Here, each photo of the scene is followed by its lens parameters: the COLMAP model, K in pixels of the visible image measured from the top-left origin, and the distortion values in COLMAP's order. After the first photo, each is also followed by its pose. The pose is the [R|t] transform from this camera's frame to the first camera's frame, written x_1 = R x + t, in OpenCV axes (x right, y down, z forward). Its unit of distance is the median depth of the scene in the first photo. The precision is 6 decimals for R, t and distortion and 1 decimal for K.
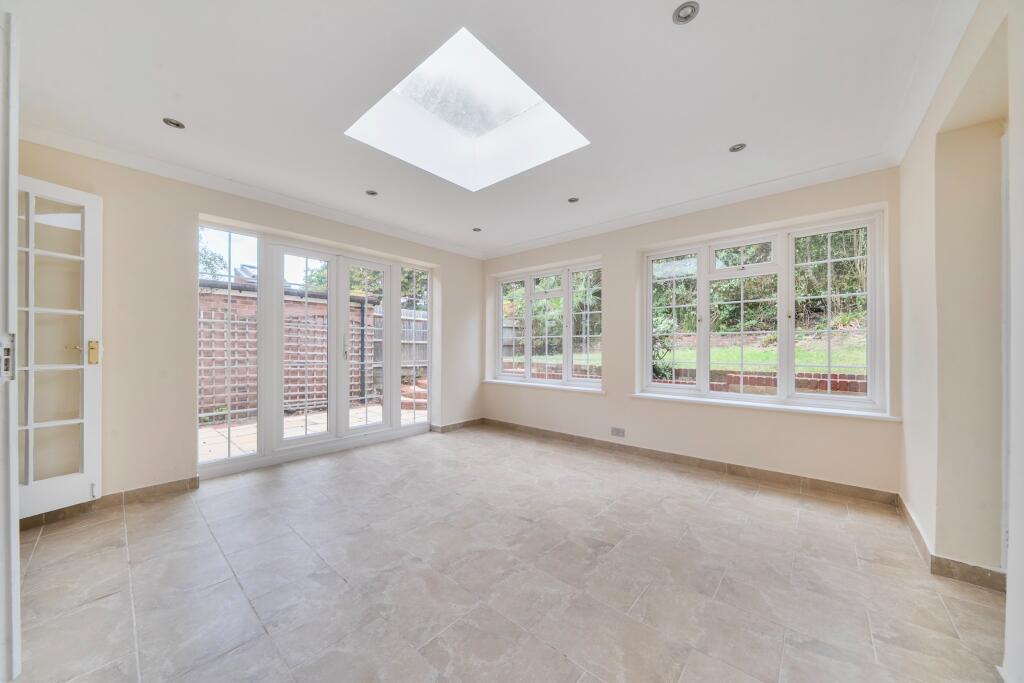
lens RADIAL K [[352.9, 0, 508.7], [0, 352.9, 349.5], [0, 0, 1]] dist [0.000421, -0.000002]
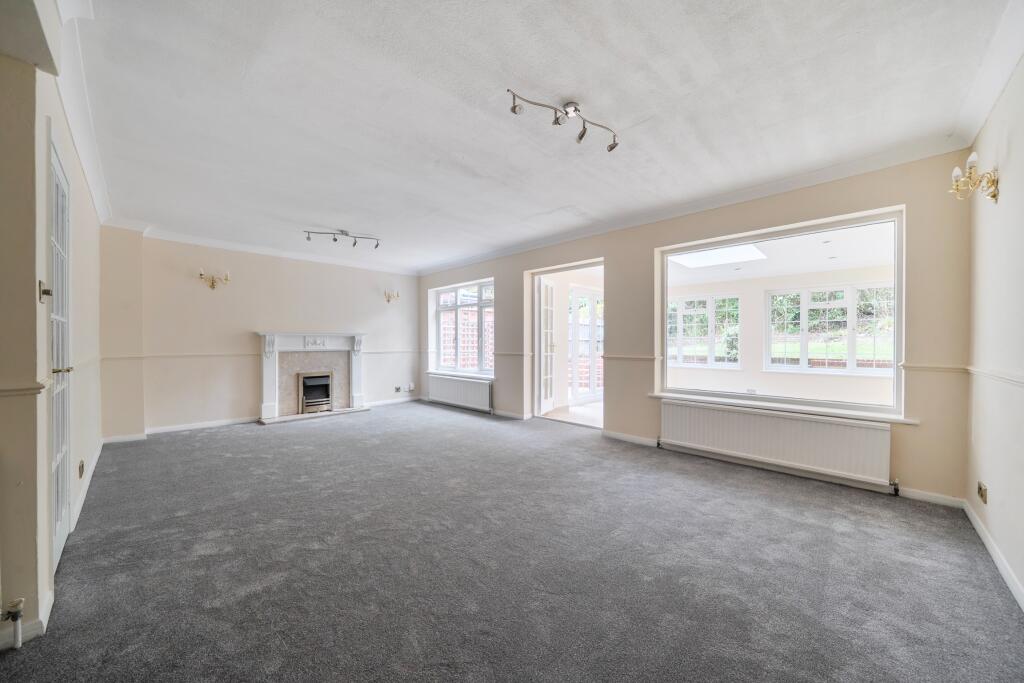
lens RADIAL K [[370.6, 0, 513.9], [0, 370.6, 344.1], [0, 0, 1]] dist [-0.001141, -0.000053]
pose [[0.998969, 0.000083, -0.045399, -0.509308], [0.000227, 0.999977, 0.006836, -0.015610], [0.045399, -0.006839, 0.998946, -0.583107]]
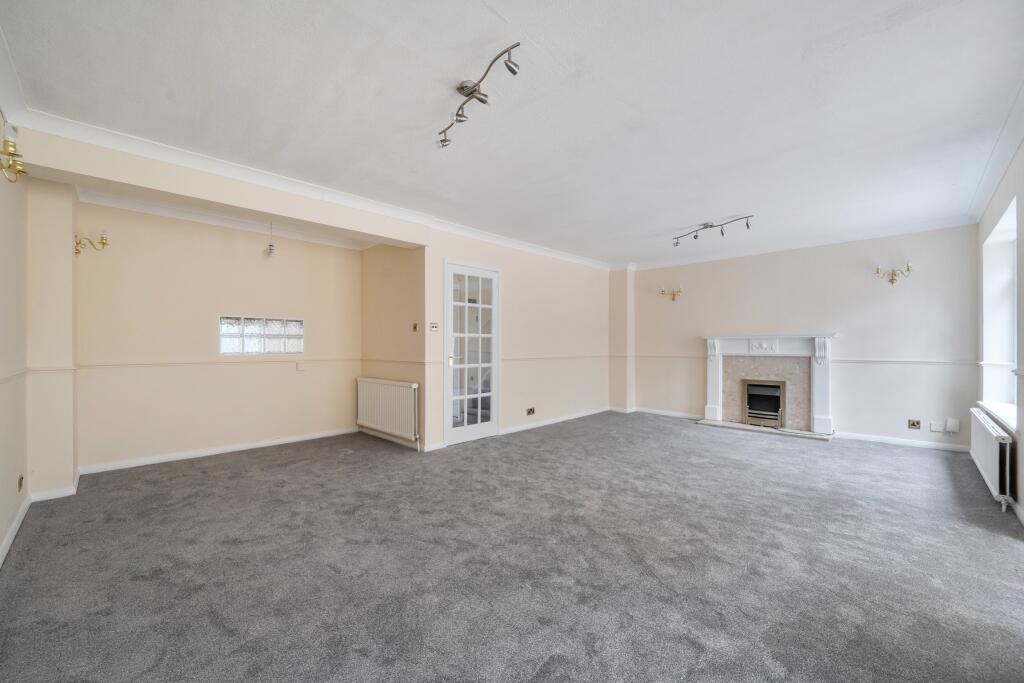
lens RADIAL K [[403.5, 0, 511.1], [0, 403.5, 339.9], [0, 0, 1]] dist [-0.000503, -0.000033]
pose [[-0.057108, -0.016592, -0.998230, 0.414836], [-0.000203, 0.999862, -0.016607, -0.007327], [0.998368, -0.000746, -0.057103, 0.419320]]
